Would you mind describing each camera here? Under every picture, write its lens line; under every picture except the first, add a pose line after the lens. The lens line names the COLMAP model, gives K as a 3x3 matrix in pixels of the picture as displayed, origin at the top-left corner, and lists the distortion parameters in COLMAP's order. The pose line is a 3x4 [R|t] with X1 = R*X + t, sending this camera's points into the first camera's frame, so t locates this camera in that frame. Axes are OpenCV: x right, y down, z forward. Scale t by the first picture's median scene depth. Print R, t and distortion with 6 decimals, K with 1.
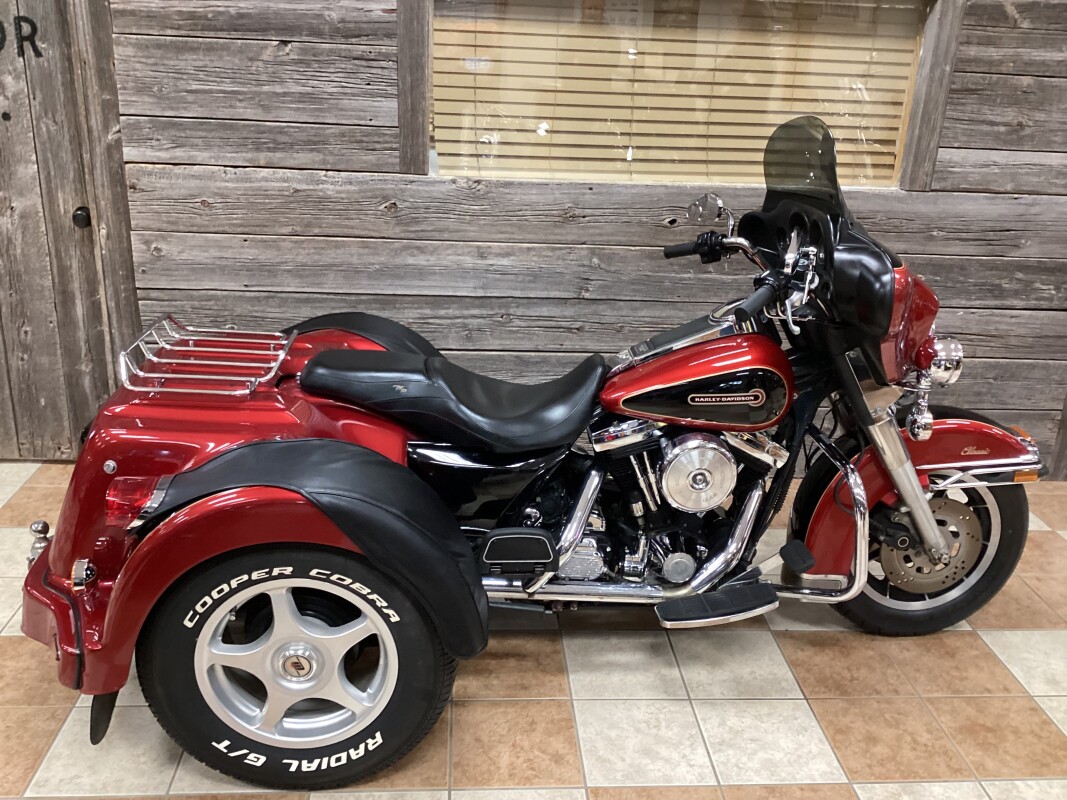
lens RADIAL K [[952.7, 0, 533.5], [0, 952.7, 400.0], [0, 0, 1]] dist [0.100151, -0.183180]
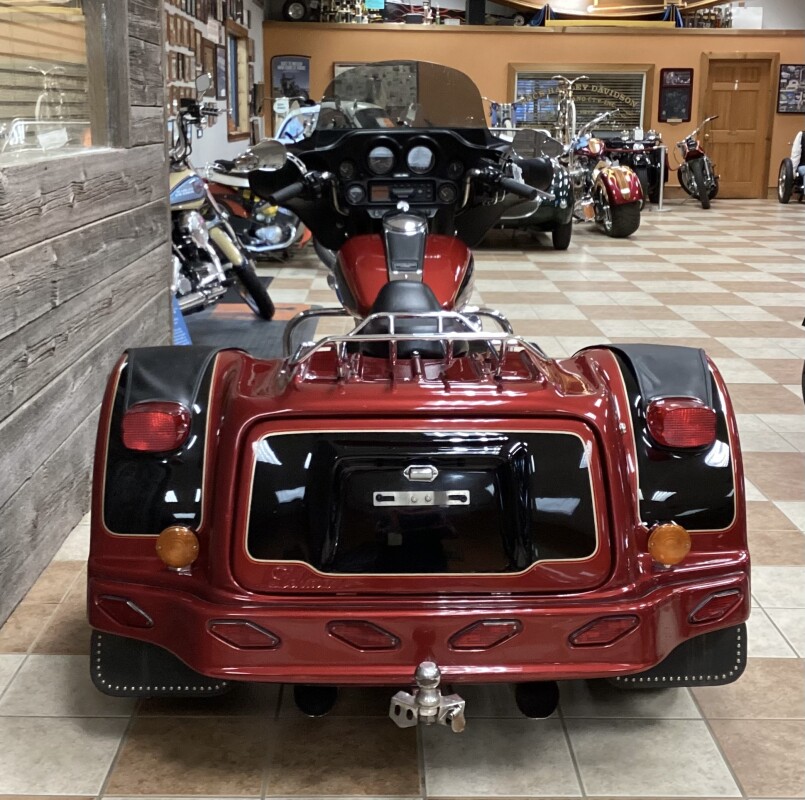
lens RADIAL K [[1210.9, 0, 380.2], [0, 1210.9, 375.2], [0, 0, 1]] dist [0.130290, -0.224389]
pose [[0.075866, -0.254047, 0.964212, -0.954238], [0.341358, 0.915185, 0.214270, -0.186296], [-0.936867, 0.312885, 0.156153, 0.629674]]
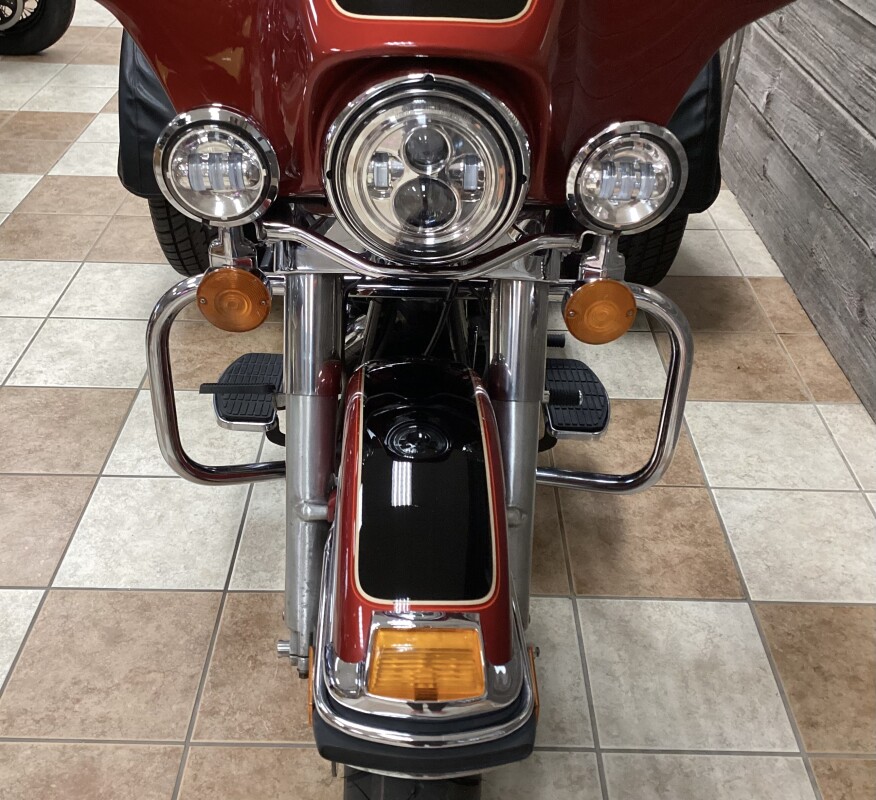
lens RADIAL K [[956.6, 0, 432.9], [0, 956.6, 403.2], [0, 0, 1]] dist [0.115376, -0.223329]
pose [[-0.077841, 0.539943, -0.838094, 0.574870], [-0.373256, 0.763722, 0.526696, -0.150948], [0.924457, 0.353823, 0.142088, 0.744789]]
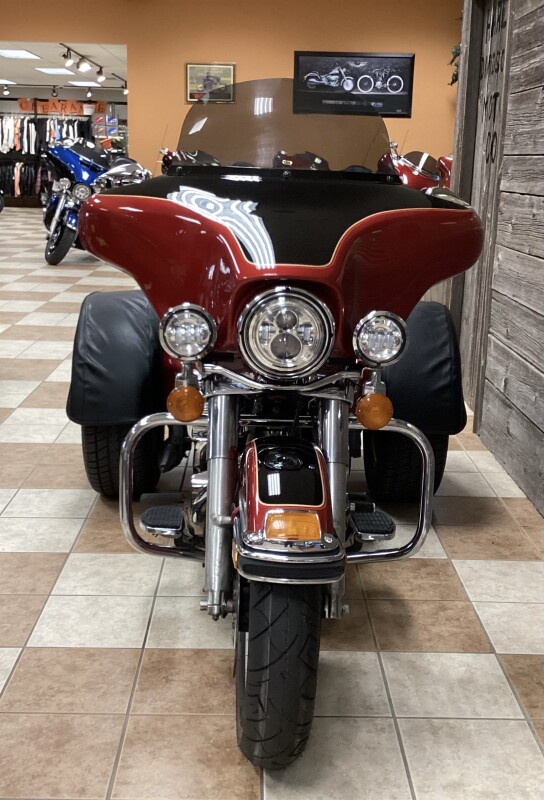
lens RADIAL K [[965.1, 0, 272.0], [0, 965.1, 400.0], [0, 0, 1]] dist [0.060343, -0.030338]
pose [[-0.057764, 0.196901, -0.978720, 0.906713], [-0.375314, 0.904158, 0.204051, -0.134525], [0.925096, 0.379114, 0.021672, 0.754059]]
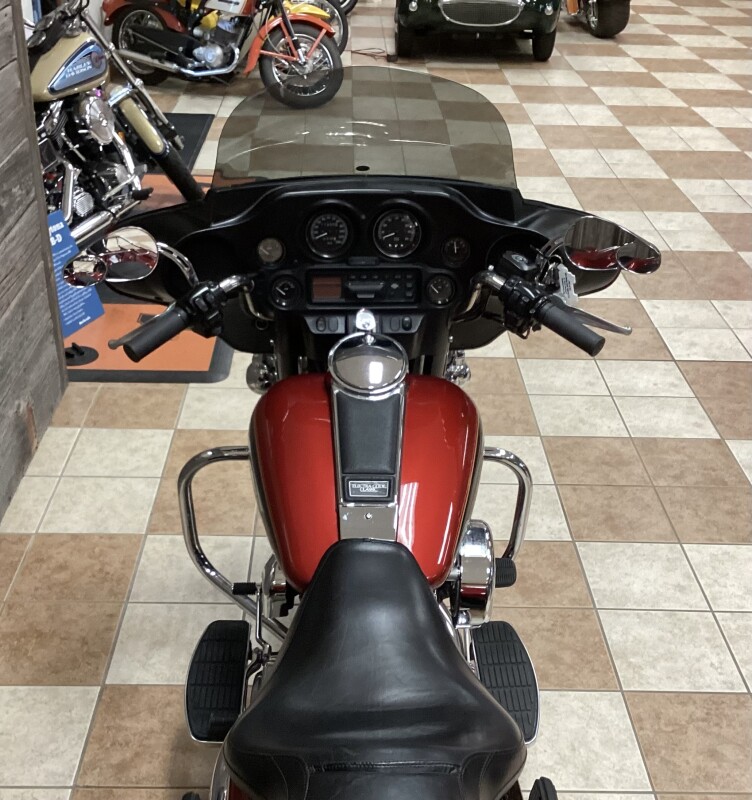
lens RADIAL K [[1070.7, 0, 358.2], [0, 1070.7, 441.8], [0, 0, 1]] dist [0.117677, -0.241963]
pose [[0.064262, -0.537429, 0.840857, -0.345652], [0.327843, 0.807201, 0.490863, -0.318480], [-0.942544, 0.244125, 0.228064, 0.622912]]
